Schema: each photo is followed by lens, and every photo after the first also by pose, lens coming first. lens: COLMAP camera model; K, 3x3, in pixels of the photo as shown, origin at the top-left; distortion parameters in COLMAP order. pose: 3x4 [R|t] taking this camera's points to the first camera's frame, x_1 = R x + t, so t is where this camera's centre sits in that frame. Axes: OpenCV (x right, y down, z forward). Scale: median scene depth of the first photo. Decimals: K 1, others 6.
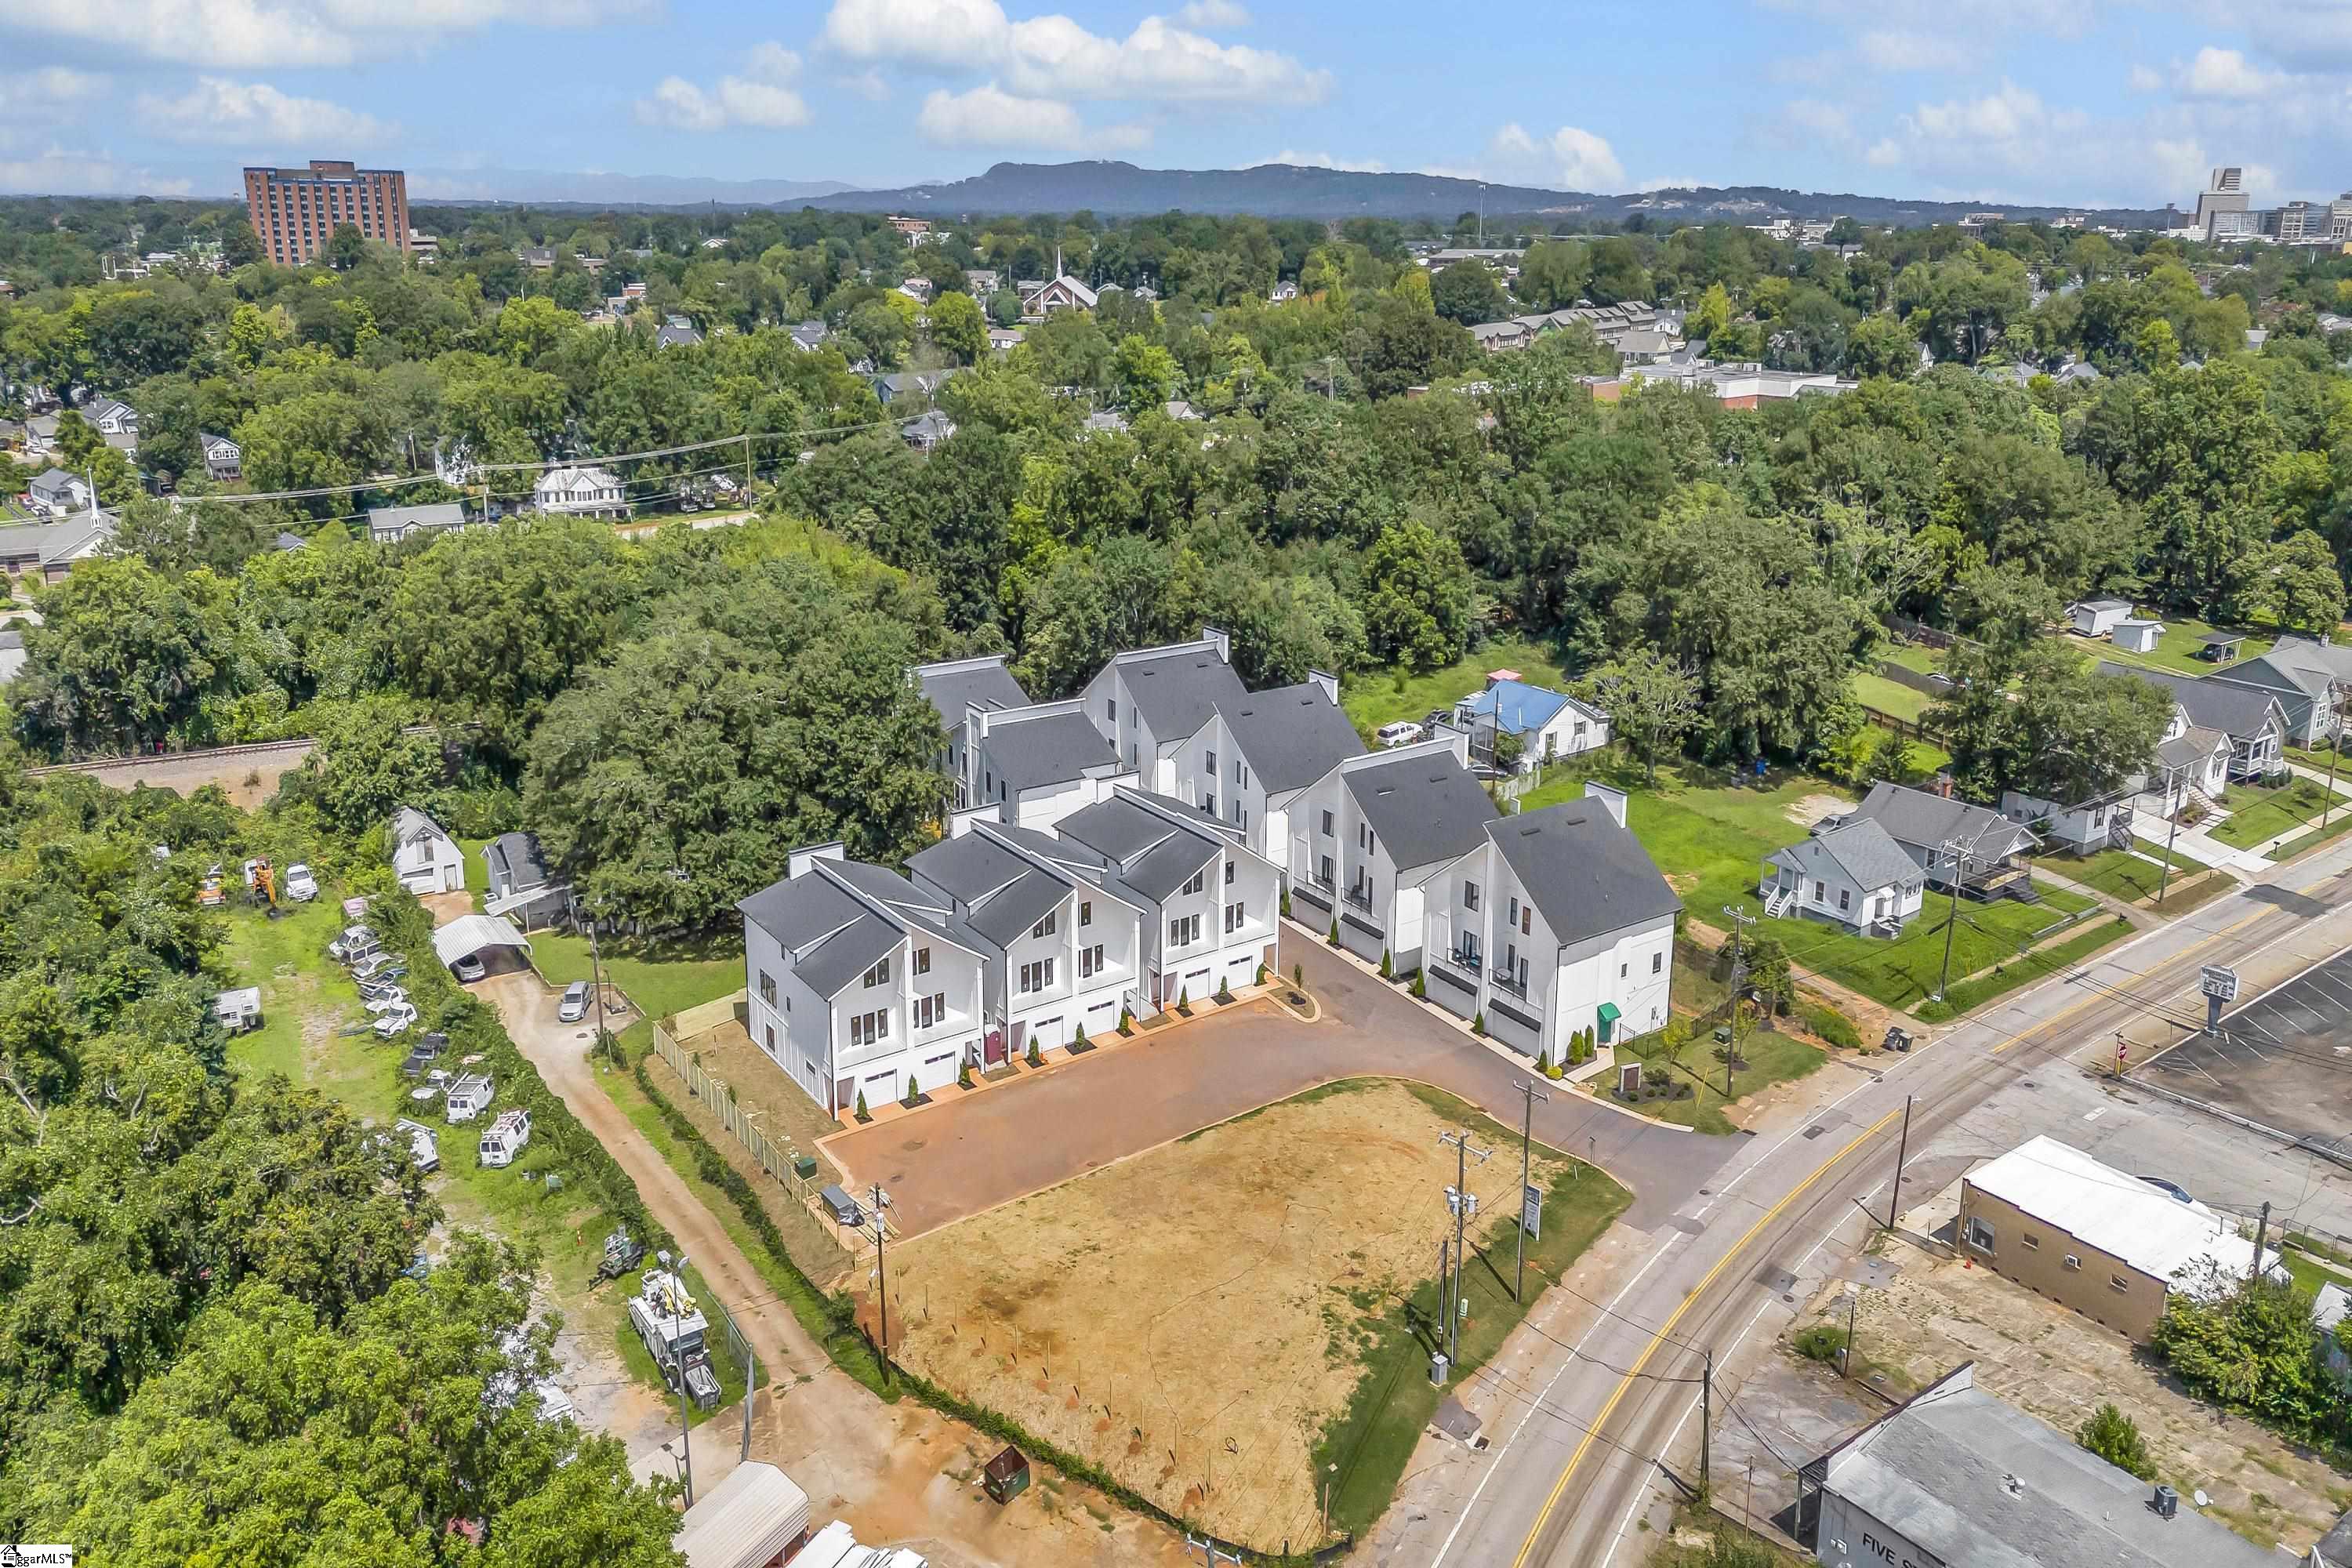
lens RADIAL K [[1608.9, 0, 1178.9], [0, 1608.9, 877.8], [0, 0, 1]] dist [0.090662, -0.086741]
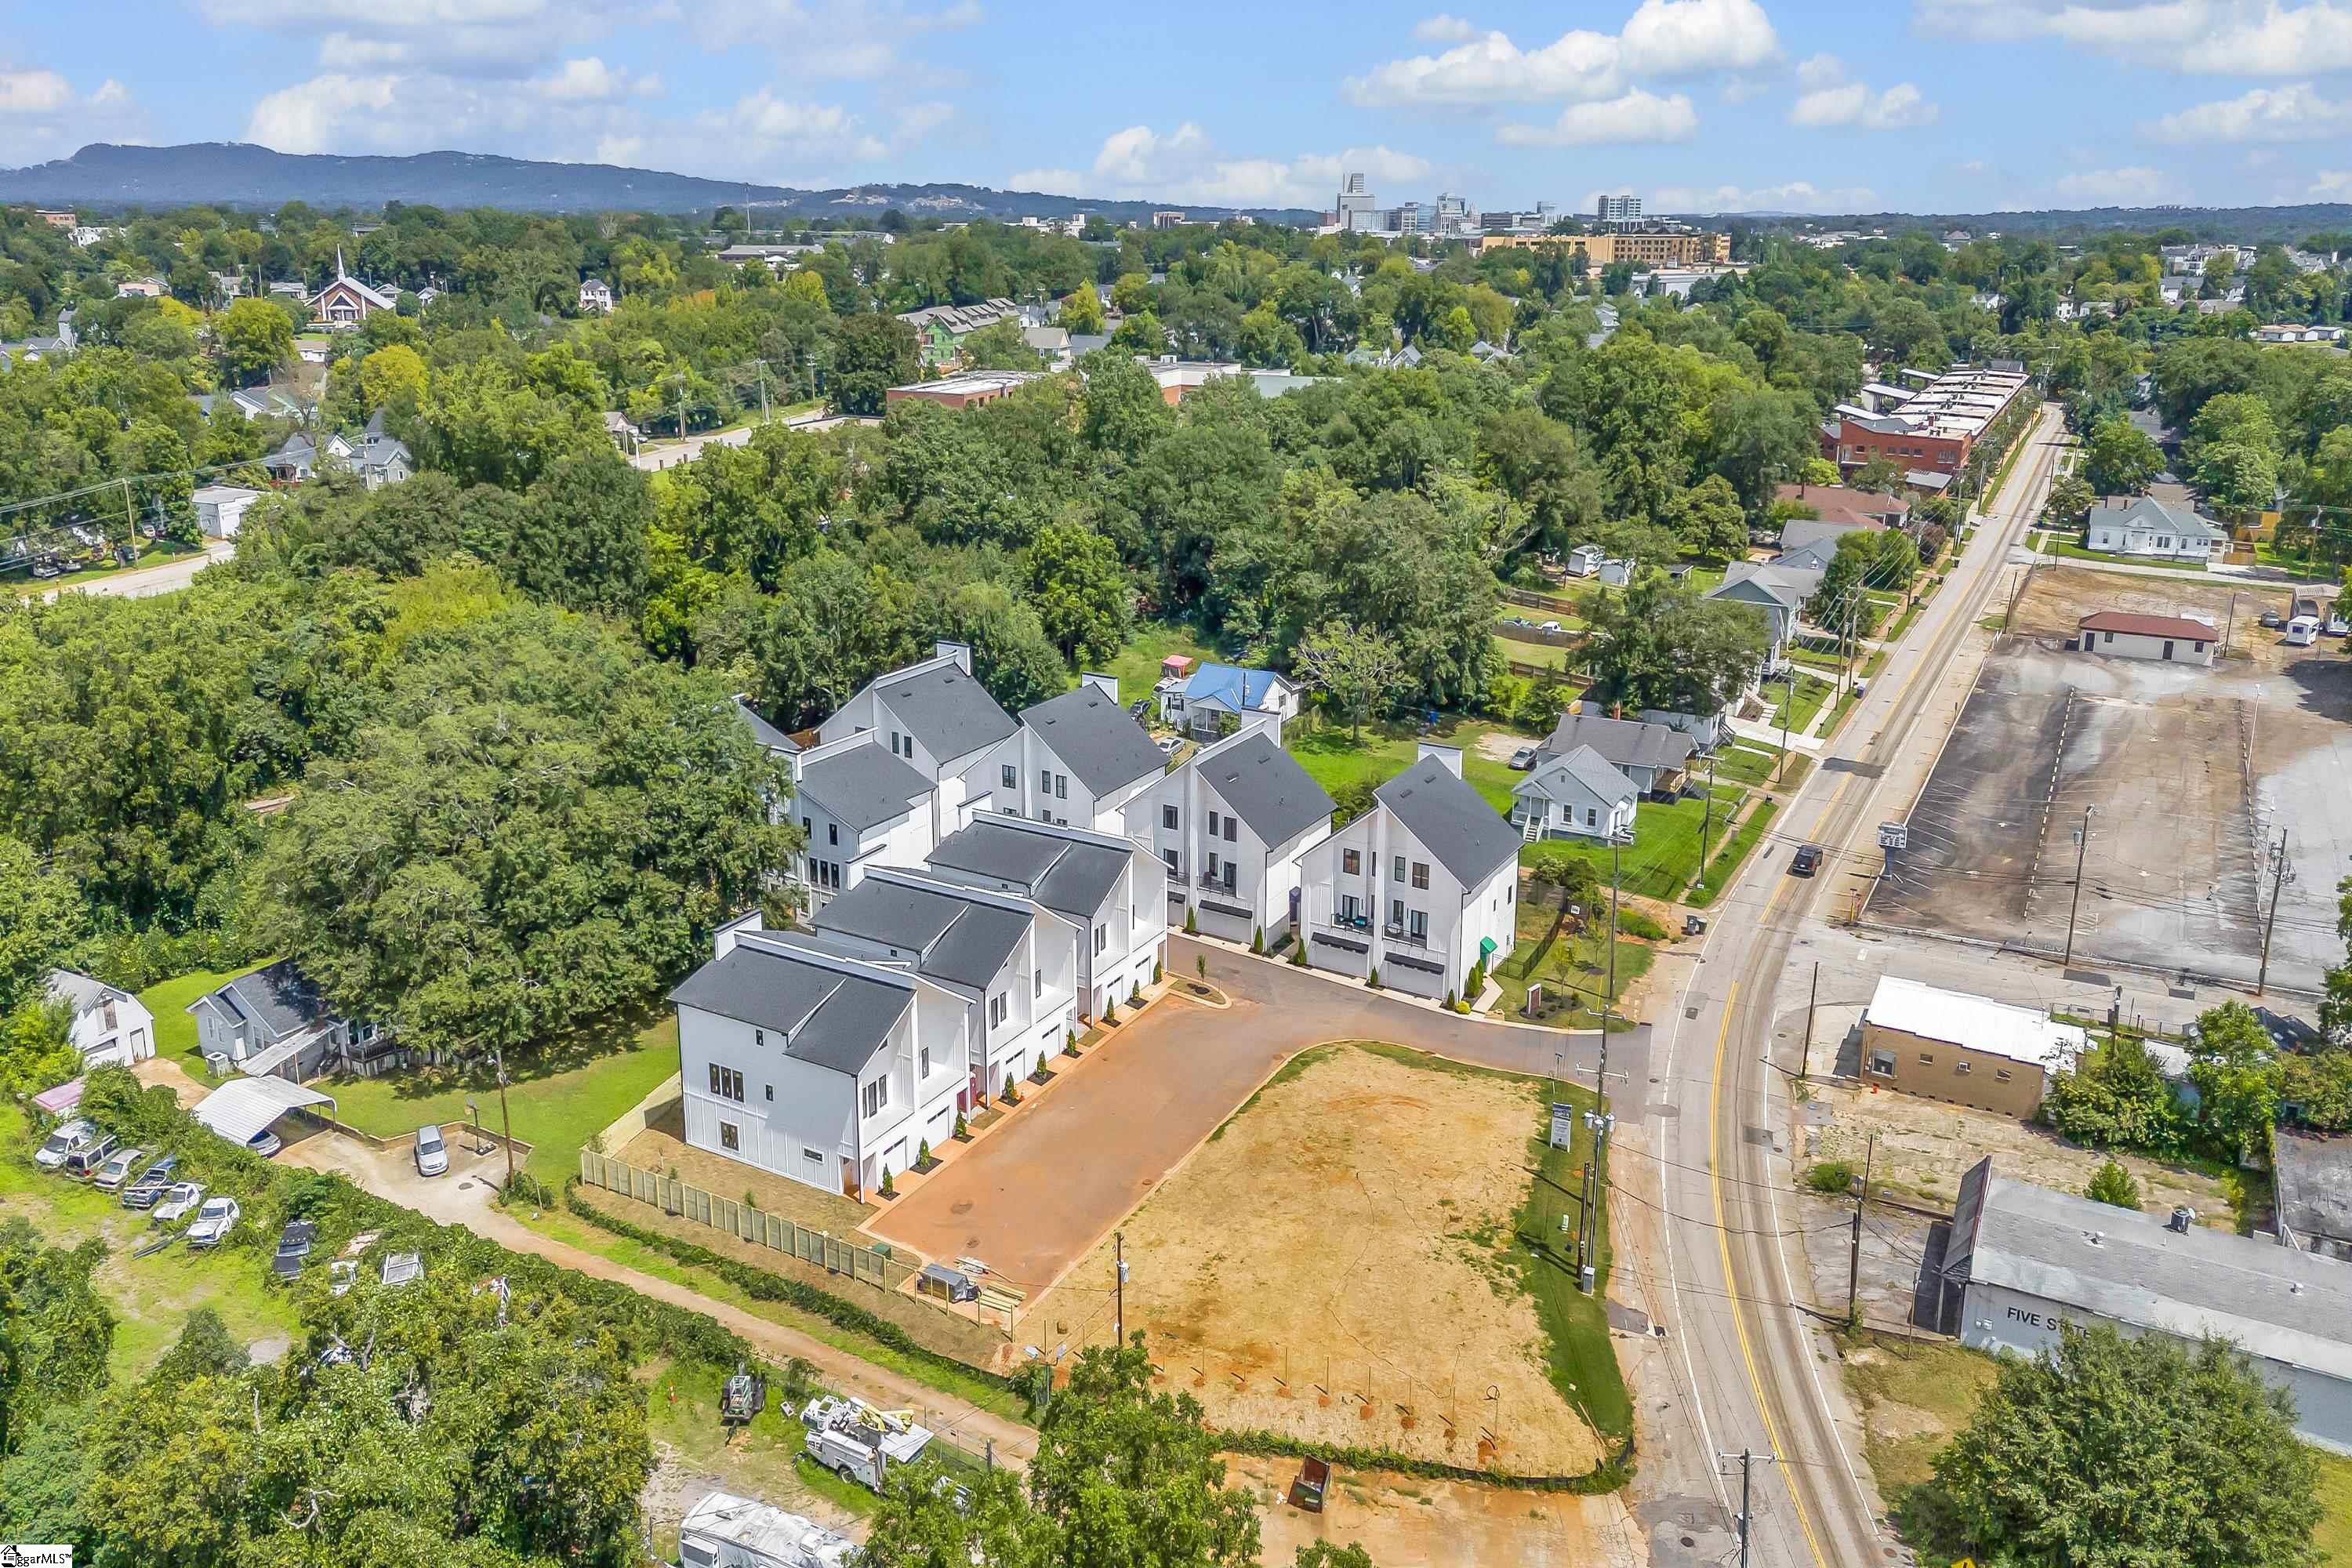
lens RADIAL K [[1608.9, 0, 1178.9], [0, 1608.9, 877.8], [0, 0, 1]] dist [0.090662, -0.086741]
pose [[0.911654, -0.160792, 0.378197, -0.308832], [0.159894, 0.986548, 0.034005, -0.030944], [-0.378578, 0.029471, 0.925100, 0.054806]]
